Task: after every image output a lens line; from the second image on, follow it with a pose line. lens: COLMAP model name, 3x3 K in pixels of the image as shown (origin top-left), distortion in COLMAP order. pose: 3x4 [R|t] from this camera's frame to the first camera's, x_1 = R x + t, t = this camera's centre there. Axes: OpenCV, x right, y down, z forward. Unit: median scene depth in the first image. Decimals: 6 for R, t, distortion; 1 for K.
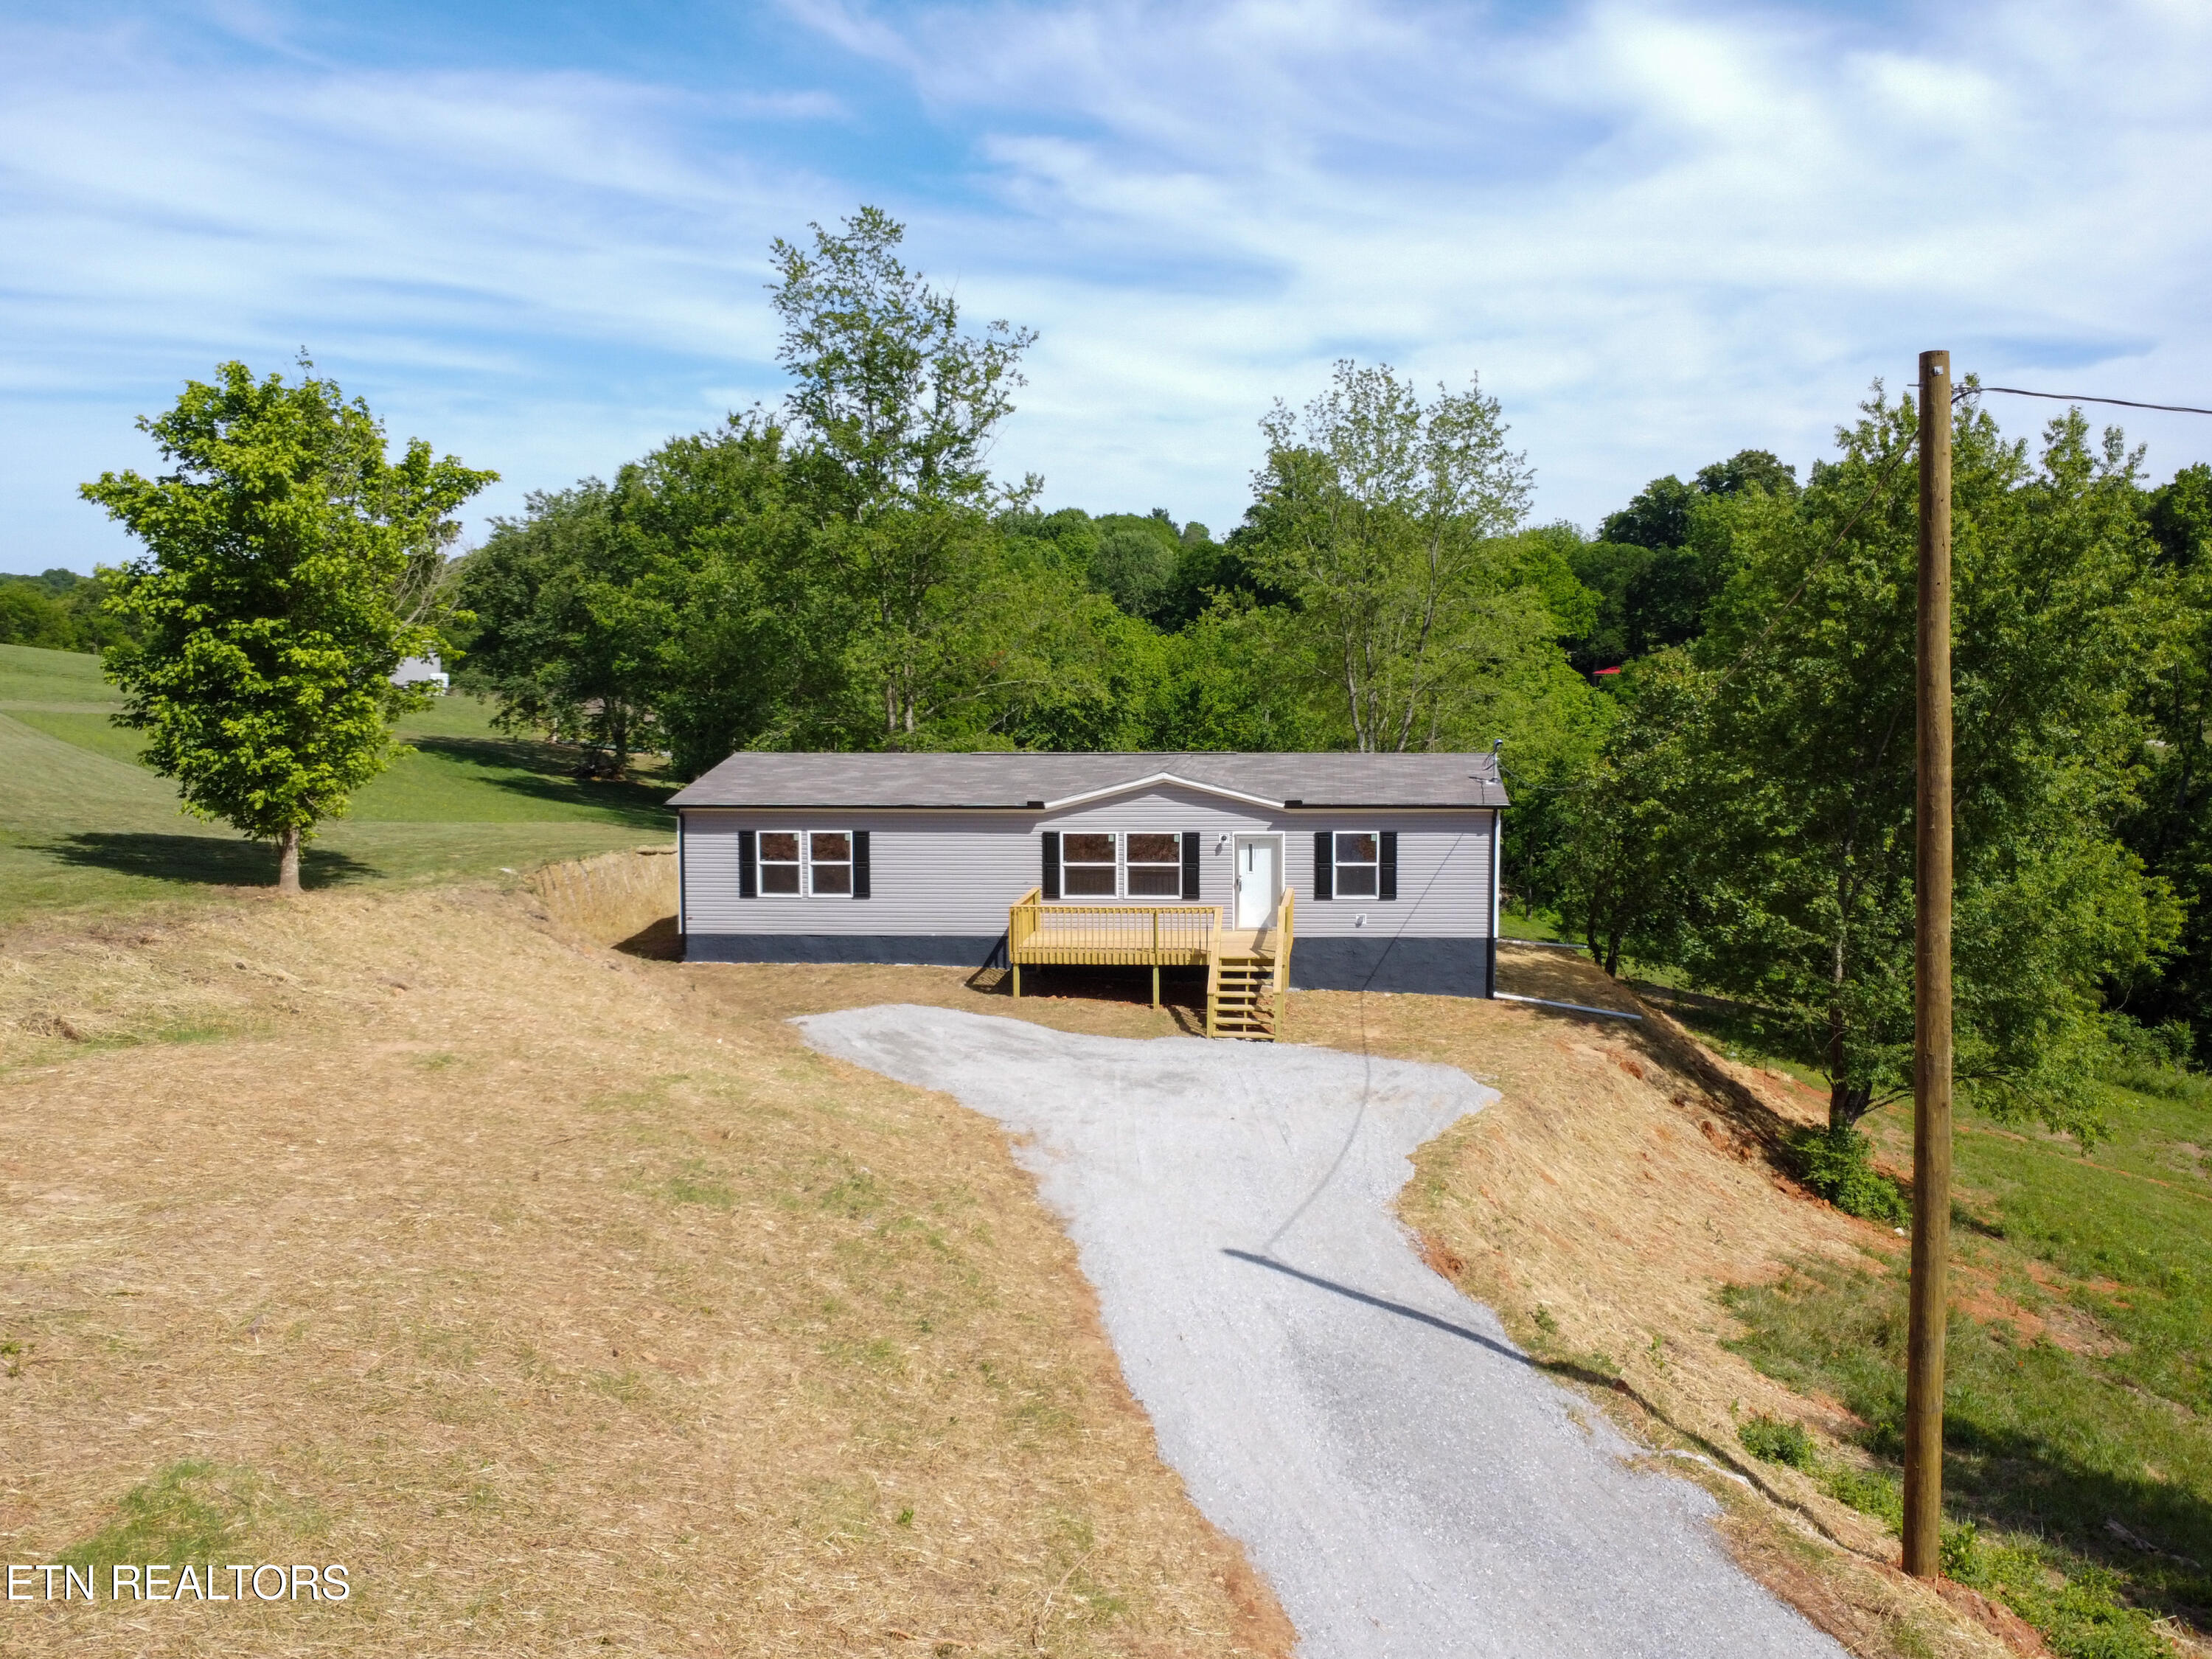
lens RADIAL K [[1745.2, 0, 1257.1], [0, 1745.2, 832.1], [0, 0, 1]] dist [0.001493, 0.002551]
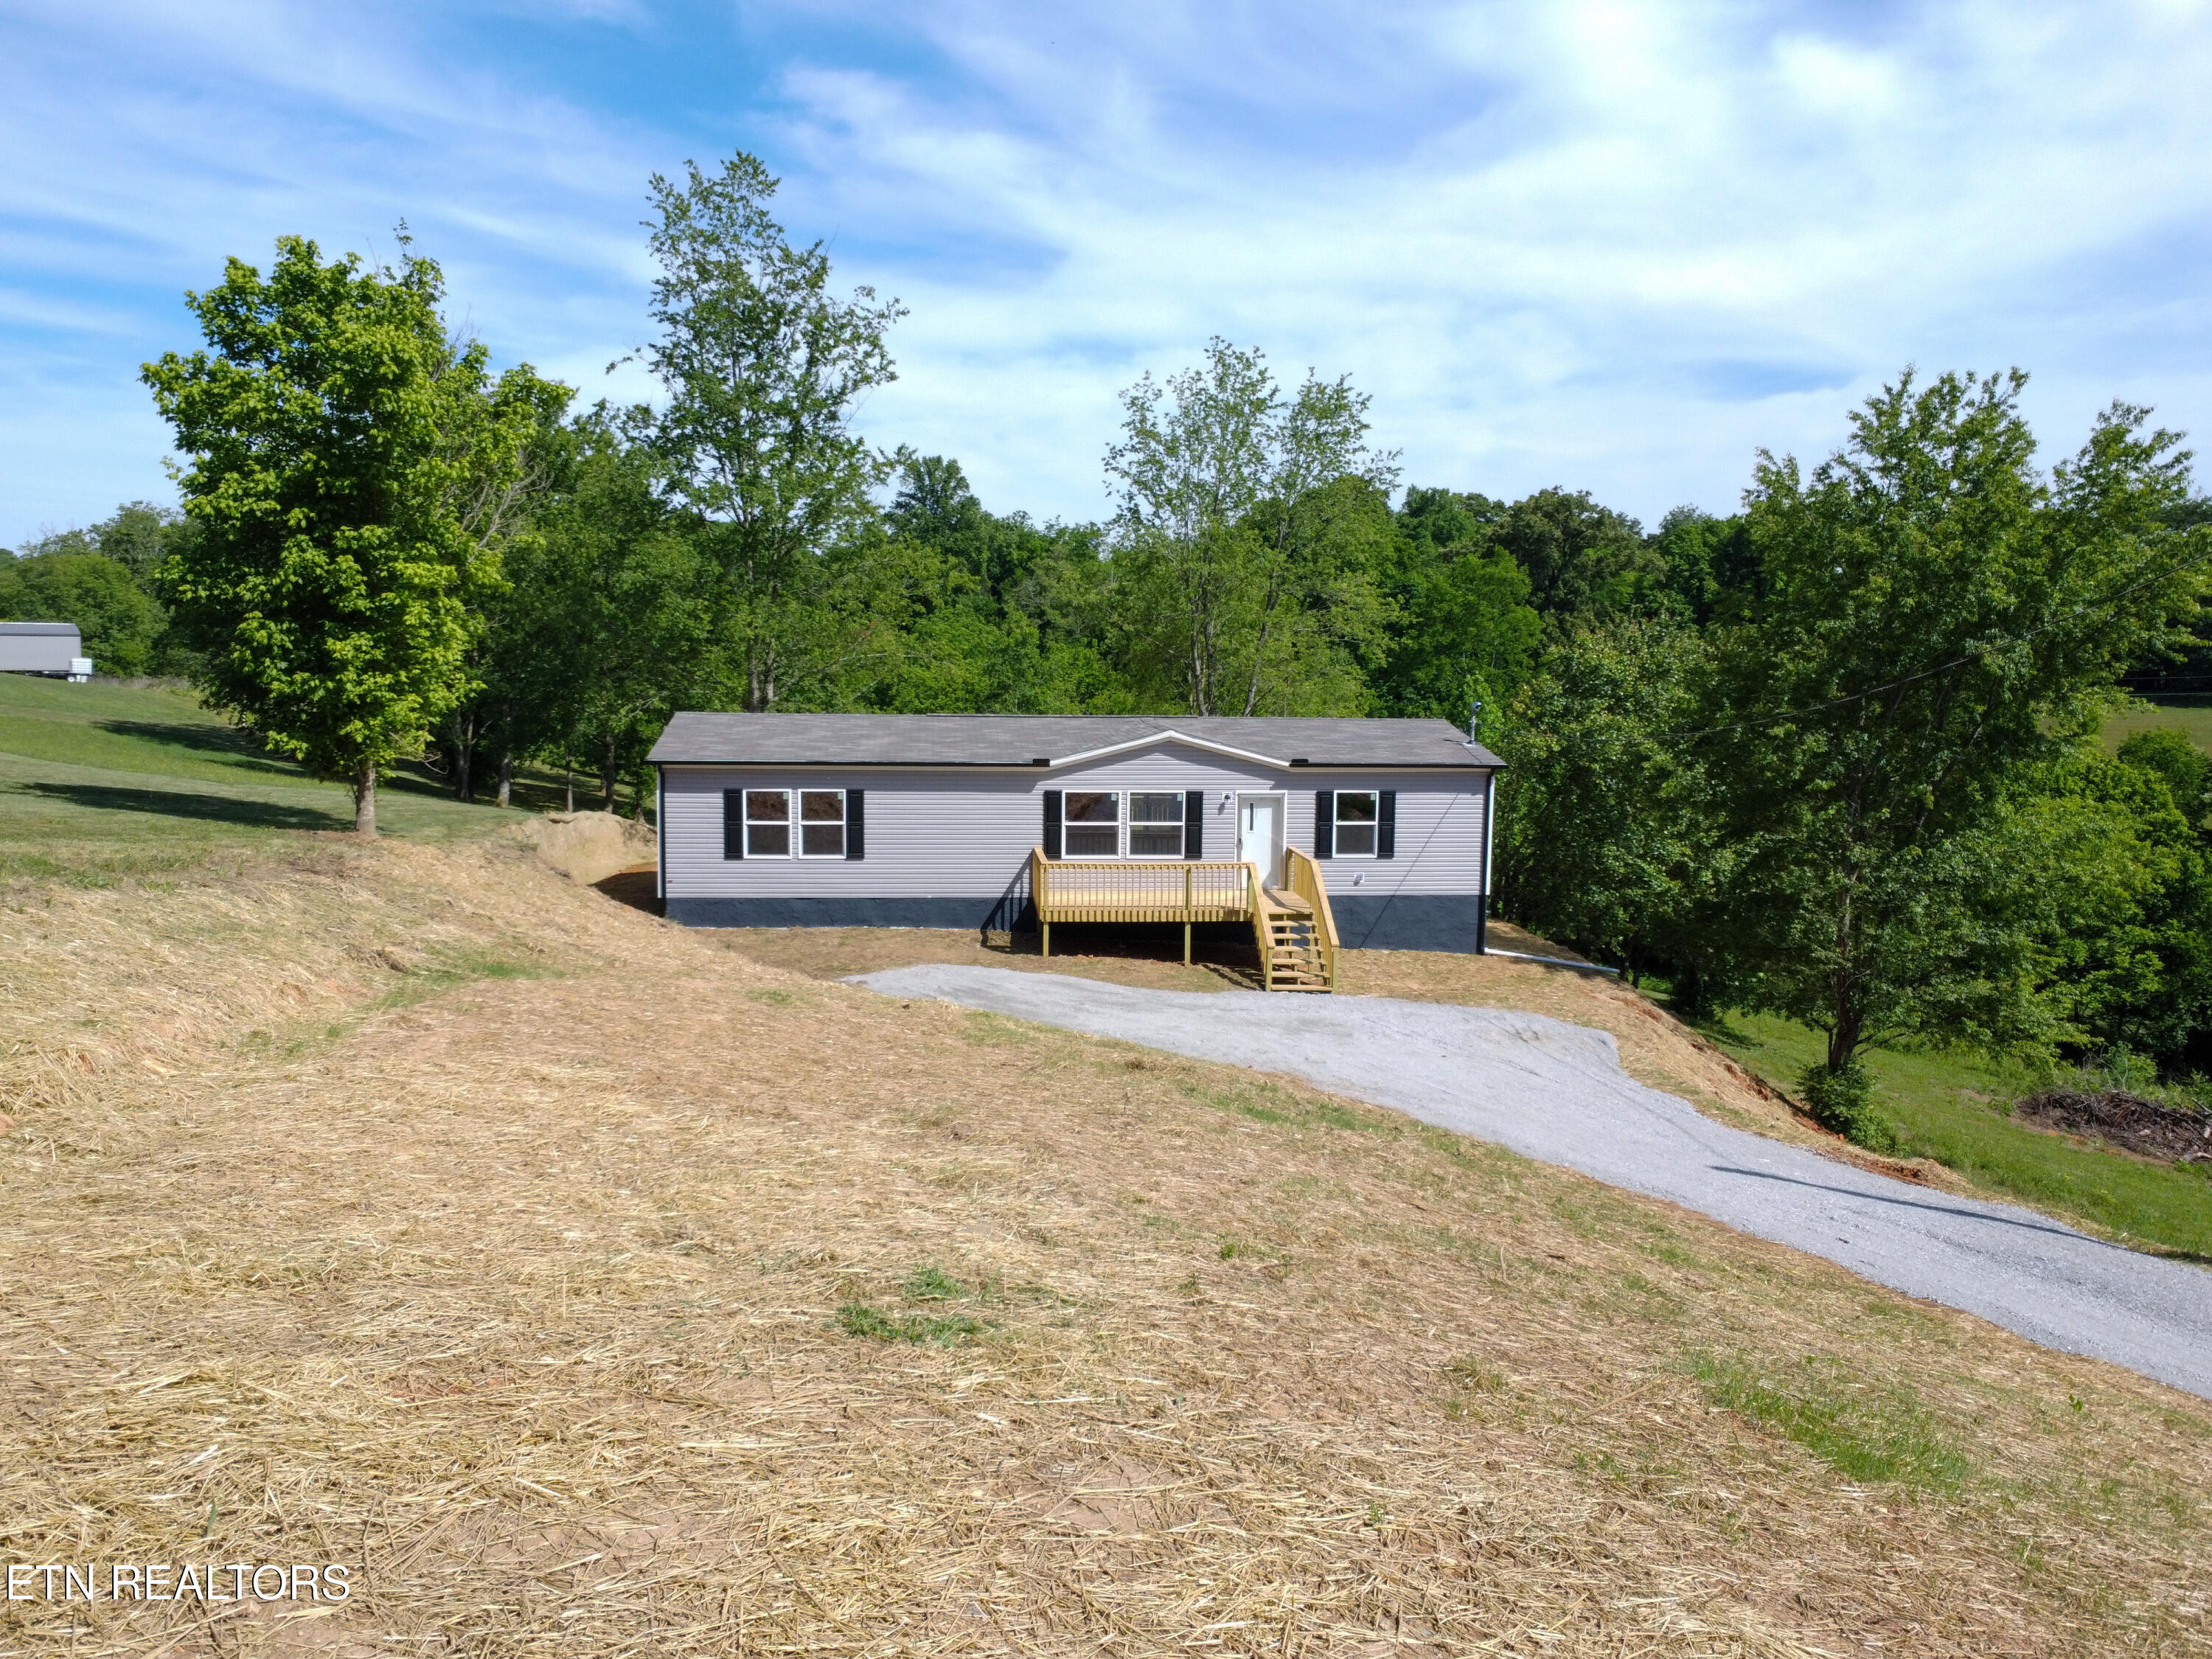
lens RADIAL K [[1660.4, 0, 1027.5], [0, 1660.4, 938.6], [0, 0, 1]] dist [0.004975, 0.007587]
pose [[0.988902, -0.009732, 0.148251, -0.273072], [0.001513, 0.998460, 0.055450, 0.031284], [-0.148563, -0.054610, 0.987394, 0.073686]]
